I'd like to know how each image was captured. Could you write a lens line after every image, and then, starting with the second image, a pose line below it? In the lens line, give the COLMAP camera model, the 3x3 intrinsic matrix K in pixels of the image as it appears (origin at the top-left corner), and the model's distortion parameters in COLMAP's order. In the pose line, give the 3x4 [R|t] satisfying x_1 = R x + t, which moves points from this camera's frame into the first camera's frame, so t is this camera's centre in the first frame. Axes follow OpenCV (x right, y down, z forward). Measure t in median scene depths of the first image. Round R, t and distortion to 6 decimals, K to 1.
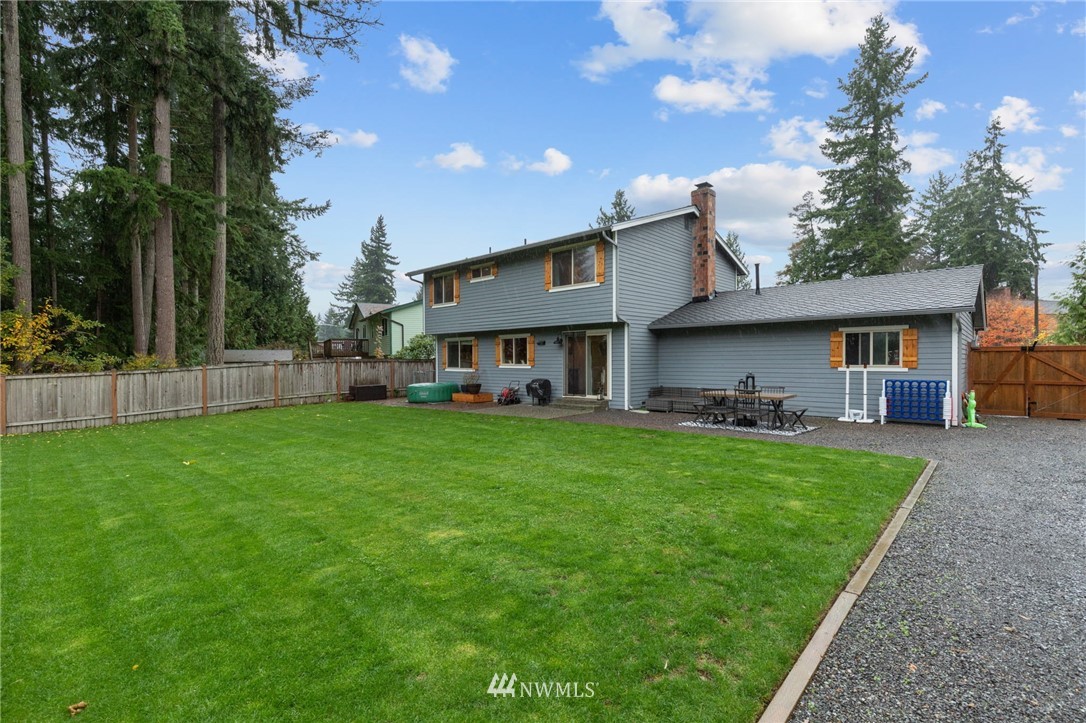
lens RADIAL K [[491.8, 0, 549.3], [0, 491.8, 360.5], [0, 0, 1]] dist [0.004395, -0.000053]
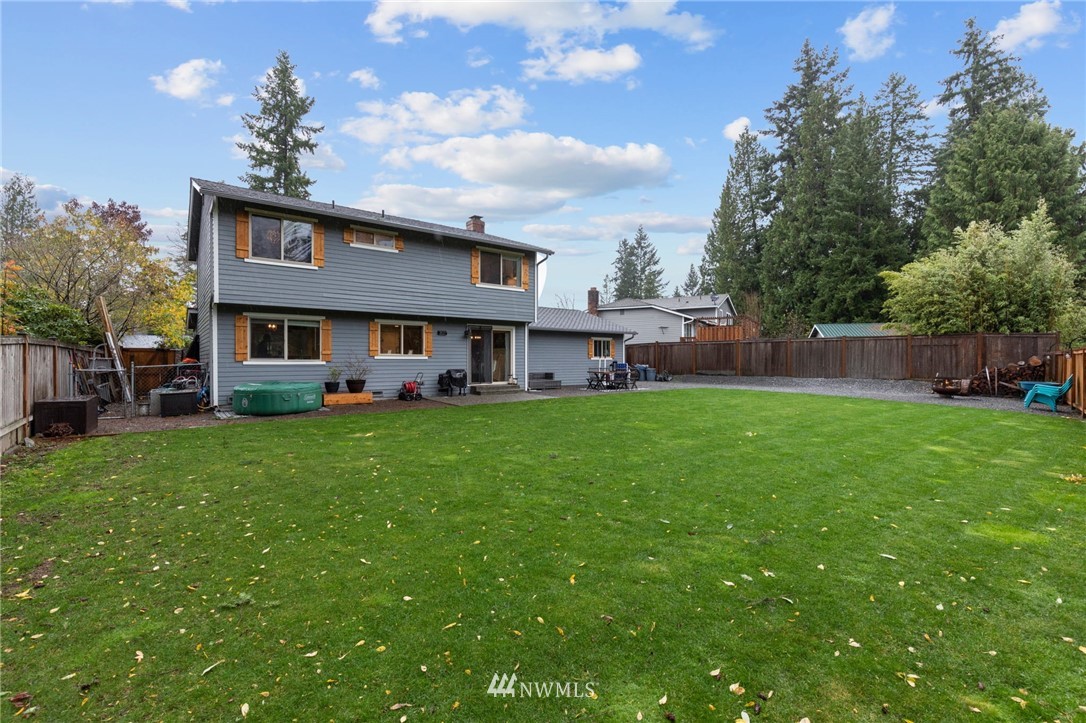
lens RADIAL K [[491.8, 0, 549.3], [0, 491.8, 360.5], [0, 0, 1]] dist [0.004395, -0.000053]
pose [[0.142039, 0.003176, 0.989856, -1.004043], [-0.001236, 0.999995, -0.003031, 0.022685], [-0.989860, -0.000793, 0.142042, 0.683760]]
